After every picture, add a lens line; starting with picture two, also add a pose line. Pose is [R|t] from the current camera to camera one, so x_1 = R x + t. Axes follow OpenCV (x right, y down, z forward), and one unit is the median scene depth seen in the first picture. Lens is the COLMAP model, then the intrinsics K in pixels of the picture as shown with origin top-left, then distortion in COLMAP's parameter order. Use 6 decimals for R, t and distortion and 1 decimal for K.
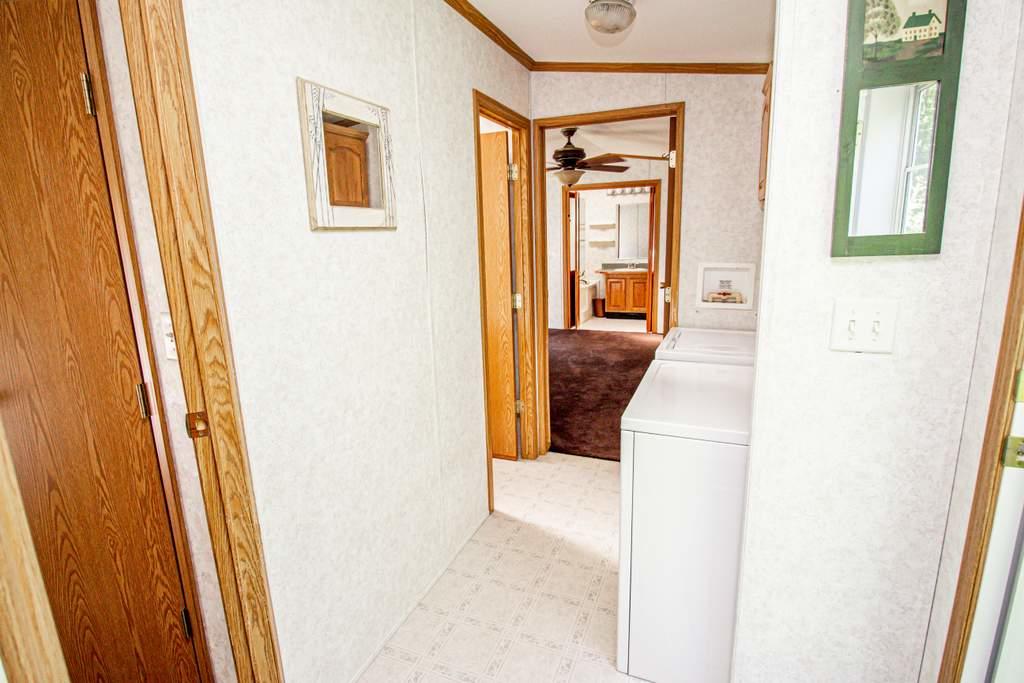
lens RADIAL K [[498.7, 0, 512.0], [0, 498.7, 341.5], [0, 0, 1]] dist [-0.001770, -0.000498]
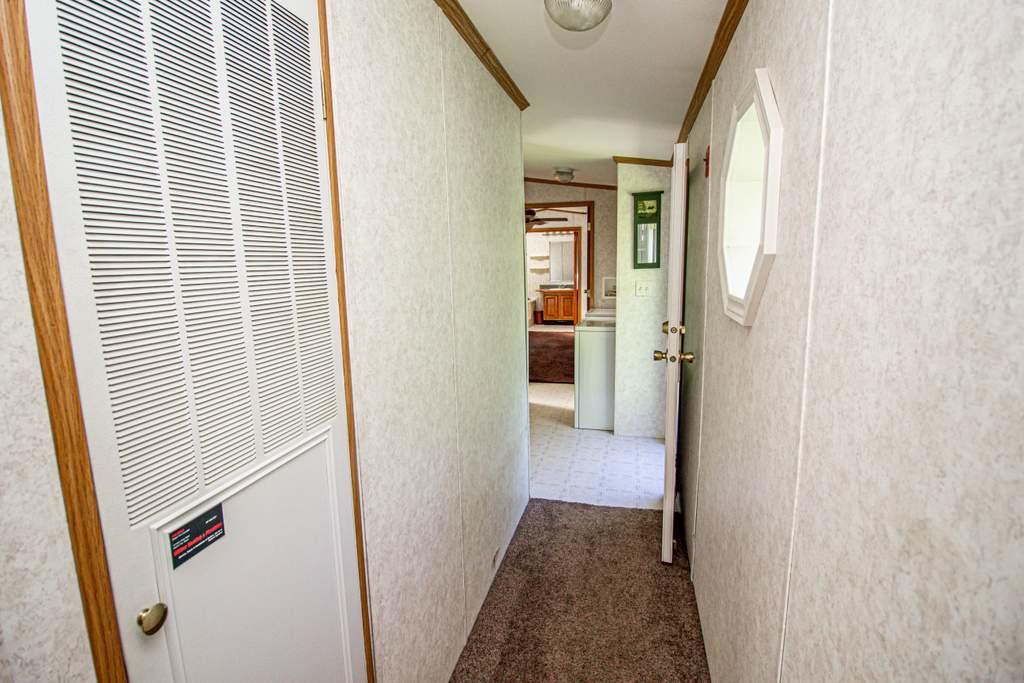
lens RADIAL K [[498.7, 0, 512.0], [0, 498.7, 341.5], [0, 0, 1]] dist [-0.001770, -0.000498]
pose [[0.988268, -0.009269, 0.152449, -0.110579], [0.017928, 0.998296, -0.055527, 0.076519], [-0.151674, 0.057608, 0.986750, -0.338976]]
